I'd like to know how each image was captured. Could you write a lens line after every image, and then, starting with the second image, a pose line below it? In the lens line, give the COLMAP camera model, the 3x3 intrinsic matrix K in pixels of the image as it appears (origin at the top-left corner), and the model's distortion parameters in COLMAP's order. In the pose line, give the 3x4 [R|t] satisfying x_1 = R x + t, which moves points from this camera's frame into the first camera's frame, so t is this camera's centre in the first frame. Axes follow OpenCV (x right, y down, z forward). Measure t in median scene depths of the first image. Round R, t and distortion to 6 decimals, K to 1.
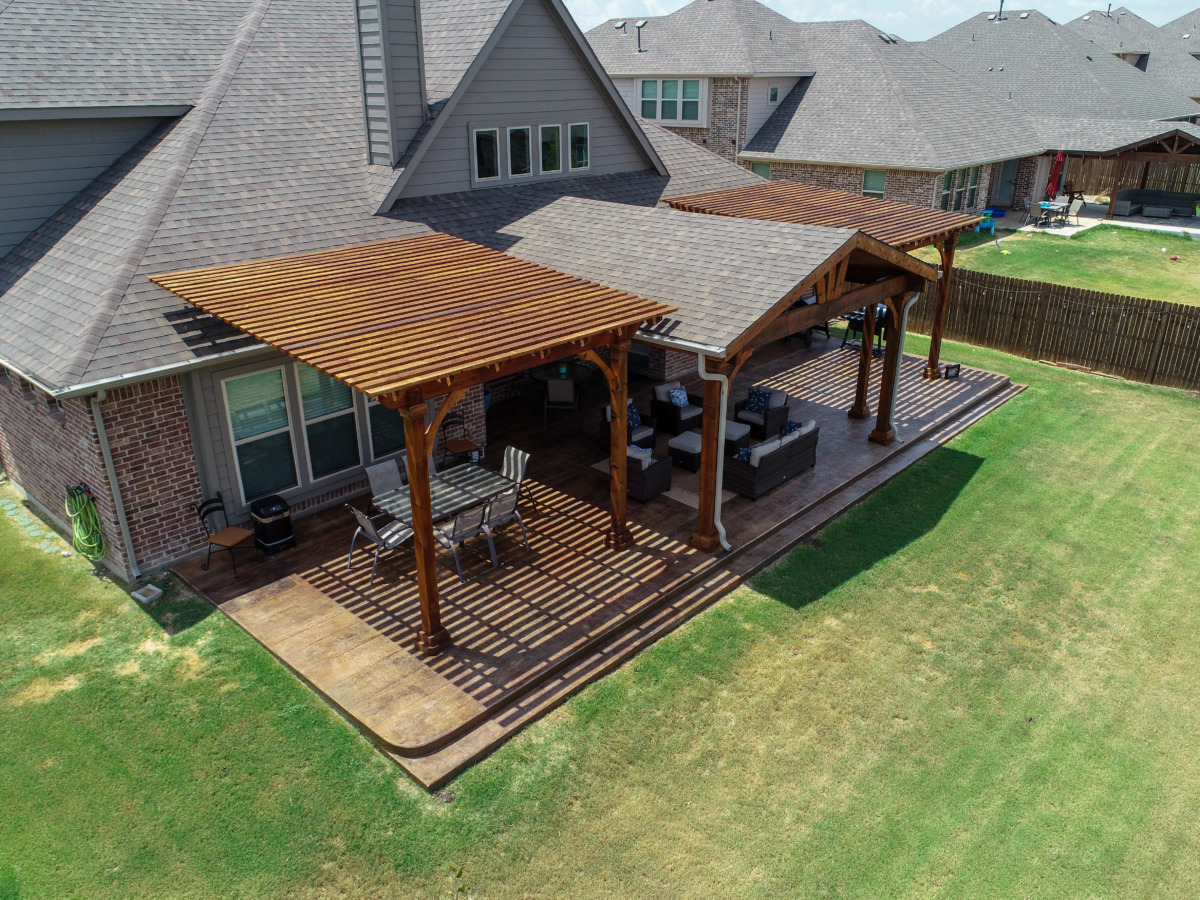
lens RADIAL K [[907.4, 0, 600.0], [0, 907.4, 450.0], [0, 0, 1]] dist [-0.005267, -0.003289]
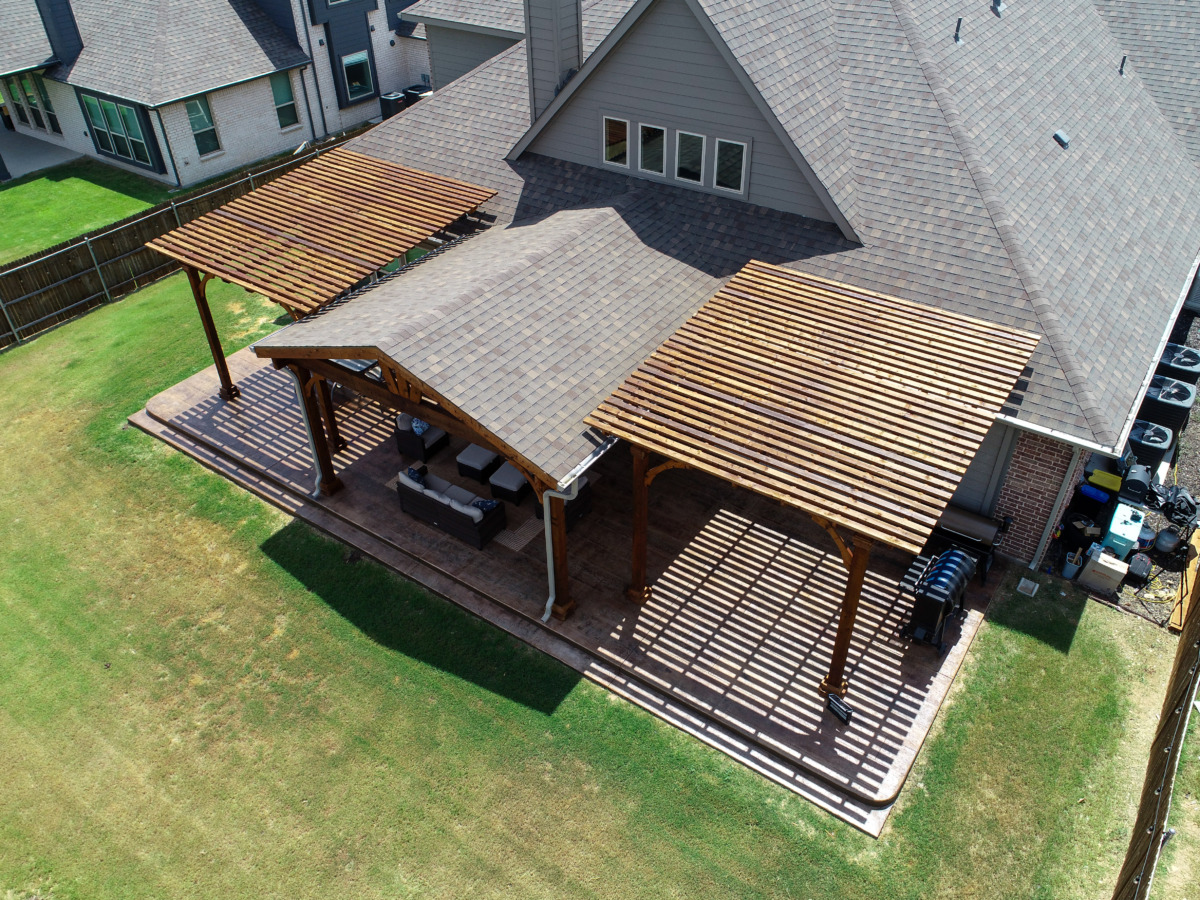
lens RADIAL K [[907.4, 0, 600.0], [0, 907.4, 450.0], [0, 0, 1]] dist [-0.005267, -0.003289]
pose [[0.132255, 0.605718, -0.784611, 1.078173], [-0.365177, 0.765662, 0.529536, -0.715076], [0.921496, 0.216488, 0.322457, 0.864255]]
